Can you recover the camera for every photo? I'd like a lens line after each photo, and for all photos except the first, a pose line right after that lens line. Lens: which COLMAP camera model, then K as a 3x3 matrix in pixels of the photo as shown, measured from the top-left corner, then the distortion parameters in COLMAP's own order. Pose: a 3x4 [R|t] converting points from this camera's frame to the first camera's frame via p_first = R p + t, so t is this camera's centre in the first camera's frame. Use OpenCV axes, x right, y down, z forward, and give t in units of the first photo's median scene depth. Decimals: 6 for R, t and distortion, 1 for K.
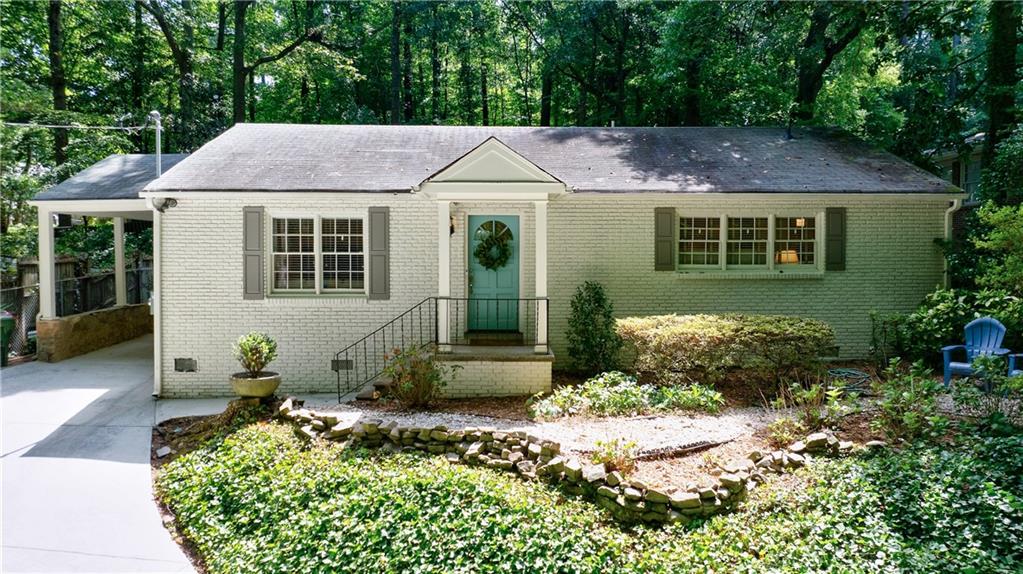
lens RADIAL K [[782.2, 0, 505.3], [0, 782.2, 310.9], [0, 0, 1]] dist [-0.026767, 0.006839]
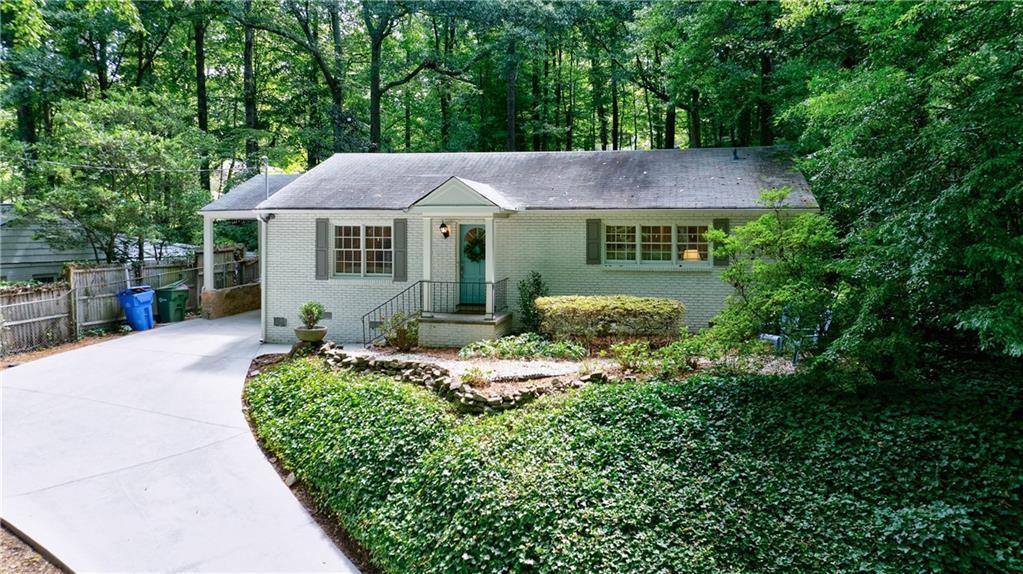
lens RADIAL K [[782.2, 0, 512.4], [0, 782.2, 285.8], [0, 0, 1]] dist [-0.026767, 0.006839]
pose [[0.975530, 0.019002, -0.219043, 0.376224], [-0.020578, 0.999776, -0.004919, -0.003073], [0.218900, 0.009306, 0.975703, -0.403413]]
